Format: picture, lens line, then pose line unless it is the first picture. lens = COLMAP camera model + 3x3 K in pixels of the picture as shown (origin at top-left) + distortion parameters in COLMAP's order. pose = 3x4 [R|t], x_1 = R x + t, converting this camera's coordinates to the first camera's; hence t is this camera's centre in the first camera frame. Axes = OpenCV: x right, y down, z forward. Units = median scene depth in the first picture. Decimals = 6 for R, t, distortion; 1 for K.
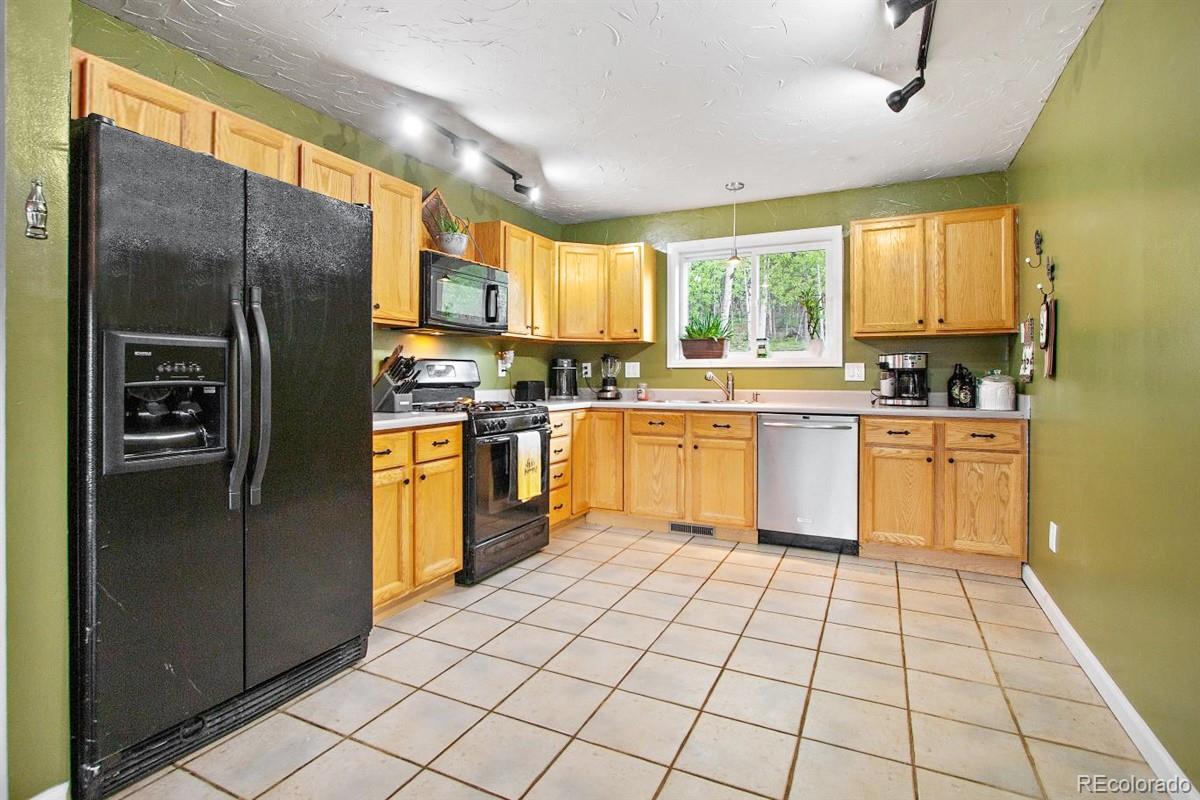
lens RADIAL K [[576.0, 0, 592.7], [0, 576.0, 372.7], [0, 0, 1]] dist [-0.001956, -0.000181]
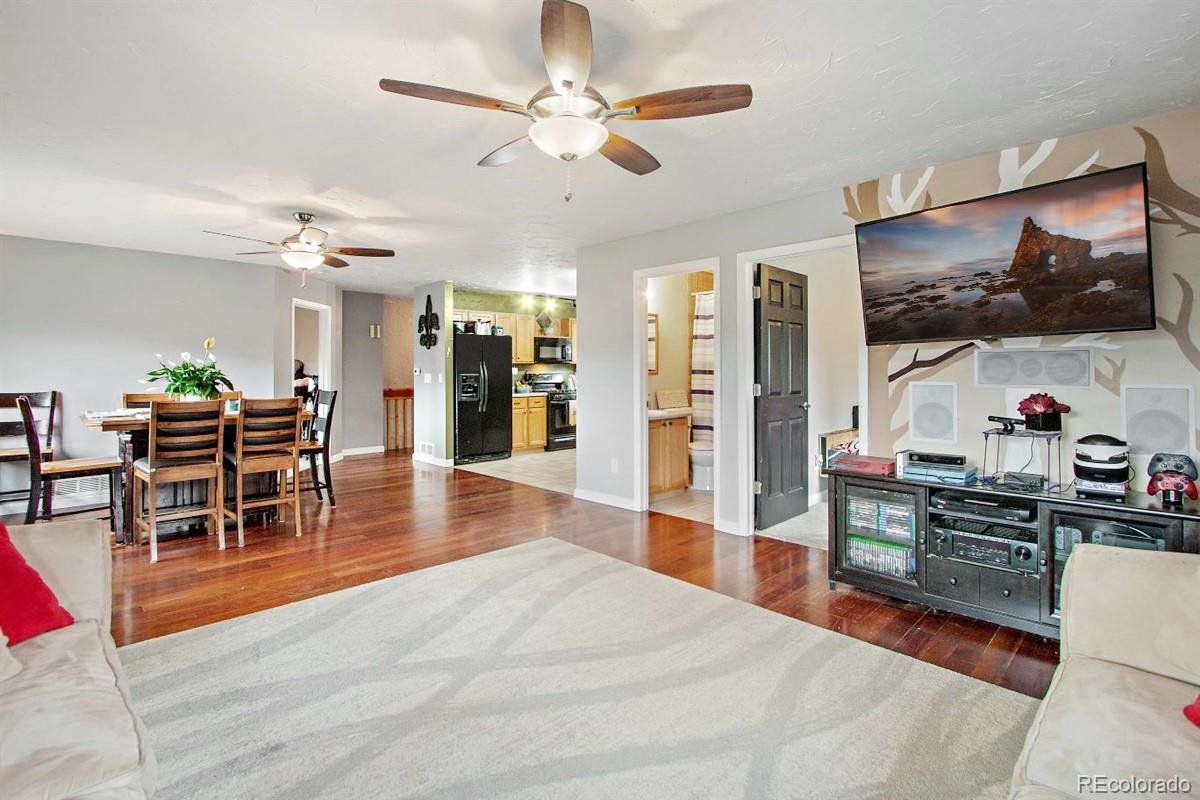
lens RADIAL K [[544.2, 0, 594.6], [0, 544.2, 369.7], [0, 0, 1]] dist [-0.002107, -0.000069]
pose [[0.942410, -0.007908, -0.334367, 0.727220], [0.008773, 0.999961, 0.001077, -0.038828], [0.334346, -0.003949, 0.942442, -1.199388]]
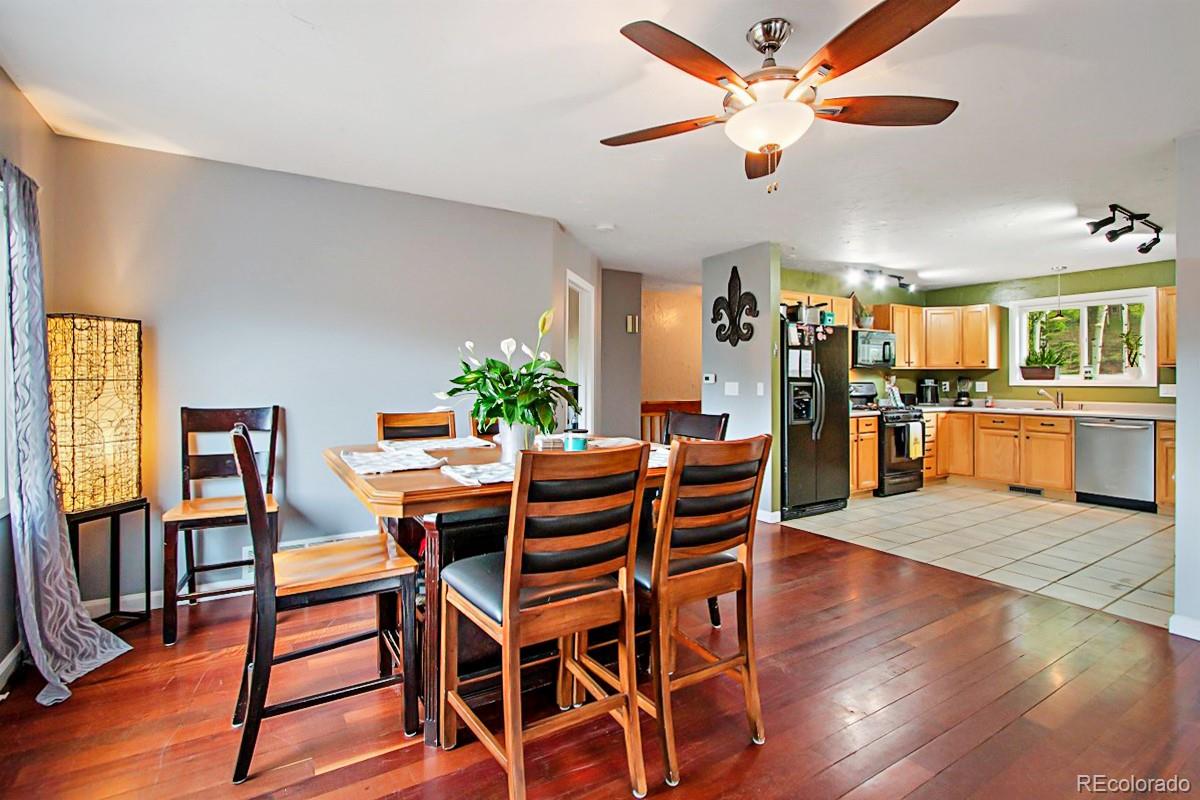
lens RADIAL K [[549.1, 0, 610.1], [0, 549.1, 378.3], [0, 0, 1]] dist [-0.004011, -0.000446]
pose [[0.855544, -0.002749, -0.517722, -0.023630], [0.004016, 0.999991, 0.001326, -0.039928], [0.517714, -0.003213, 0.855548, -0.875952]]
